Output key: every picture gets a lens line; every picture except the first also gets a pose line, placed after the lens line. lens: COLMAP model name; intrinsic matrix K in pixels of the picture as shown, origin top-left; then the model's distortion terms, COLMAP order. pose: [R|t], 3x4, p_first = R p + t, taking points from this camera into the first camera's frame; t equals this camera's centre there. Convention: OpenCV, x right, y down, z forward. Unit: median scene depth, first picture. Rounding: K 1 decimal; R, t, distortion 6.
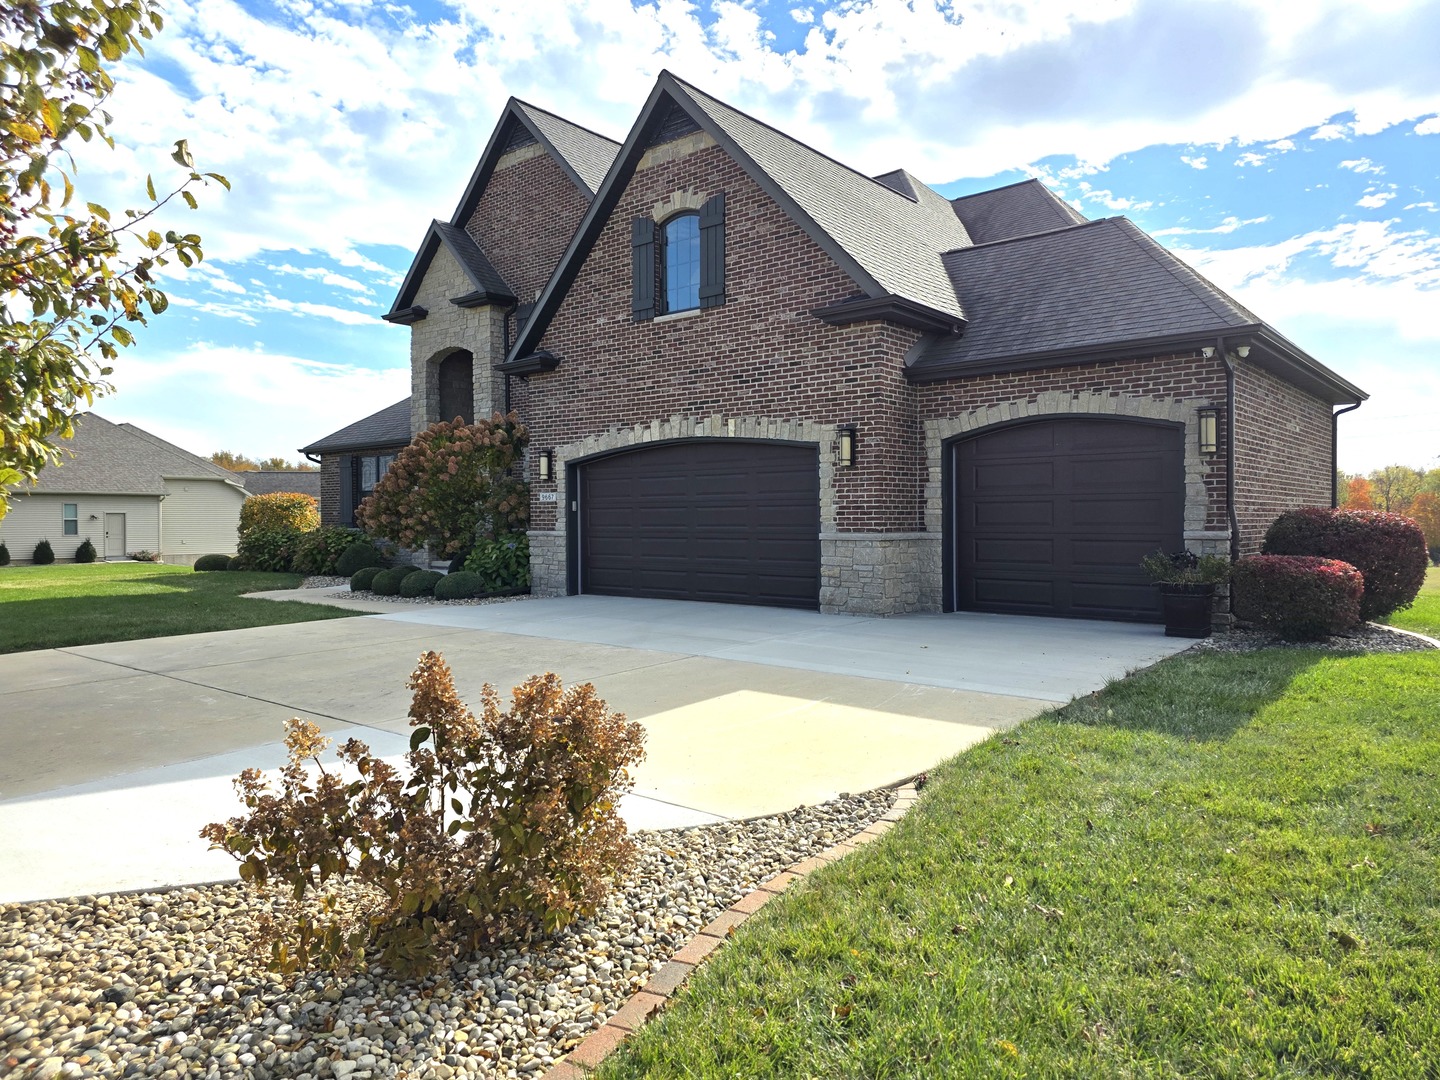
lens RADIAL K [[974.4, 0, 729.9], [0, 974.4, 546.9], [0, 0, 1]] dist [0.057264, -0.048389]
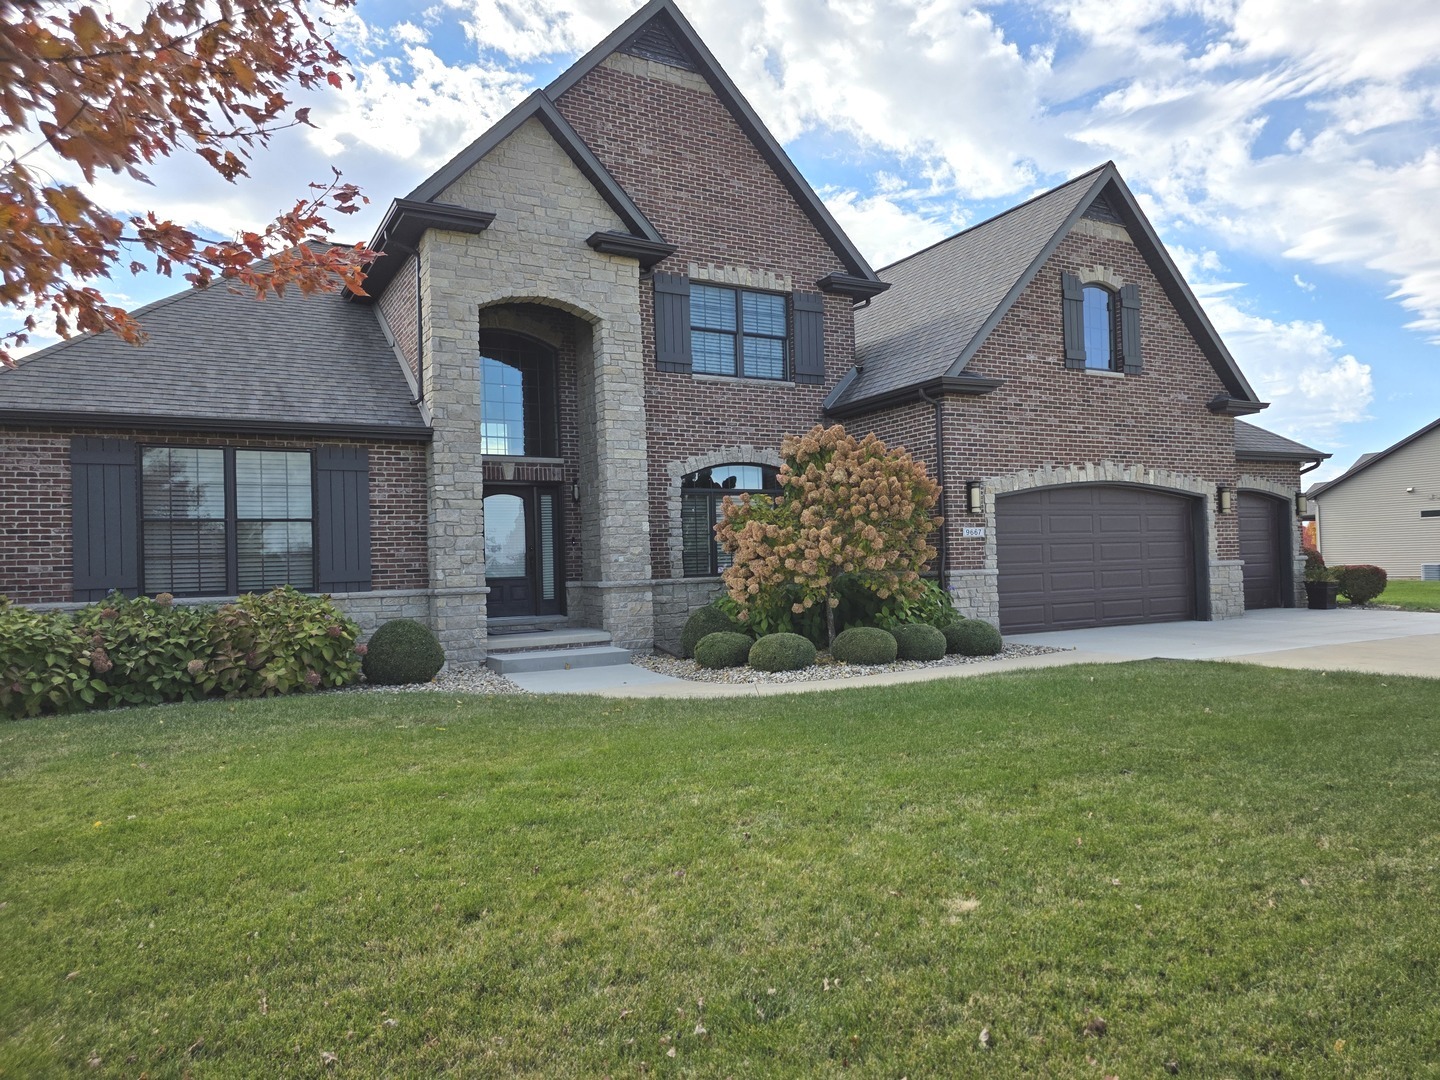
lens RADIAL K [[974.4, 0, 765.1], [0, 974.4, 545.7], [0, 0, 1]] dist [0.057264, -0.048389]
pose [[0.333599, 0.014845, 0.942598, -1.138008], [0.058338, 0.997635, -0.036358, -0.017688], [-0.940908, 0.067118, 0.331944, 0.915857]]
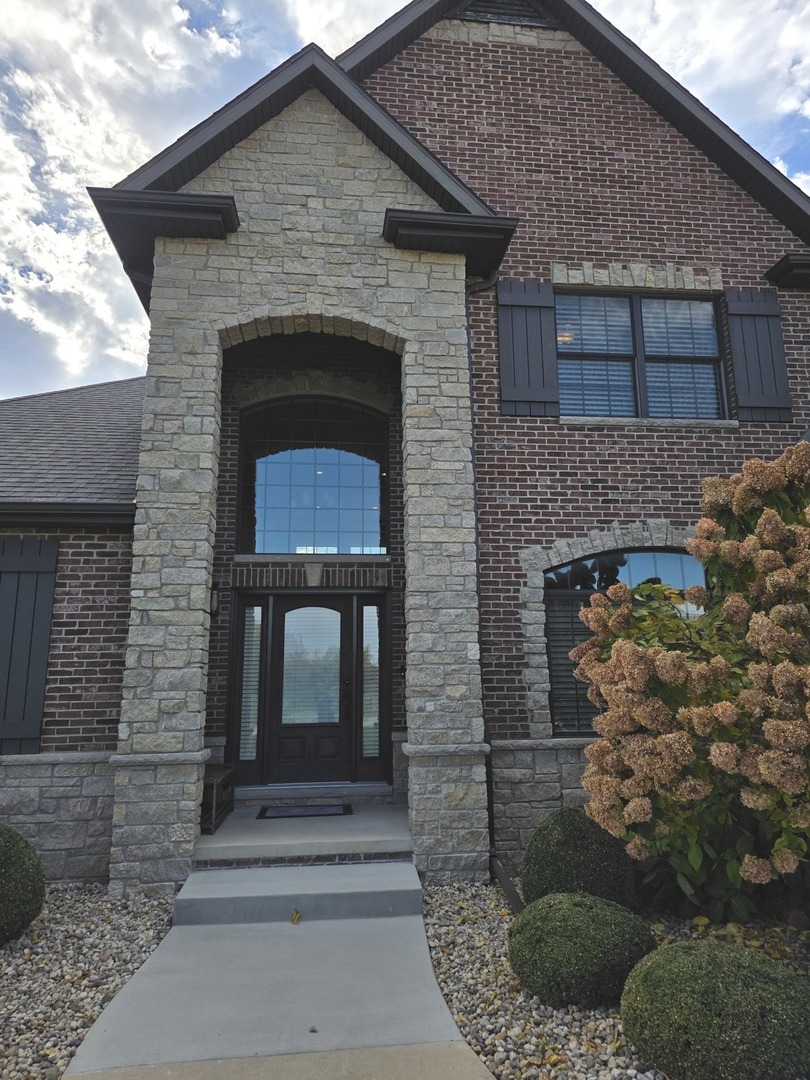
lens RADIAL K [[730.8, 0, 413.9], [0, 730.8, 527.7], [0, 0, 1]] dist [0.057264, -0.048389]
pose [[0.698900, 0.150578, 0.699188, -0.645731], [0.031039, 0.970280, -0.239988, -0.044493], [-0.714545, 0.189430, 0.673455, 1.052392]]
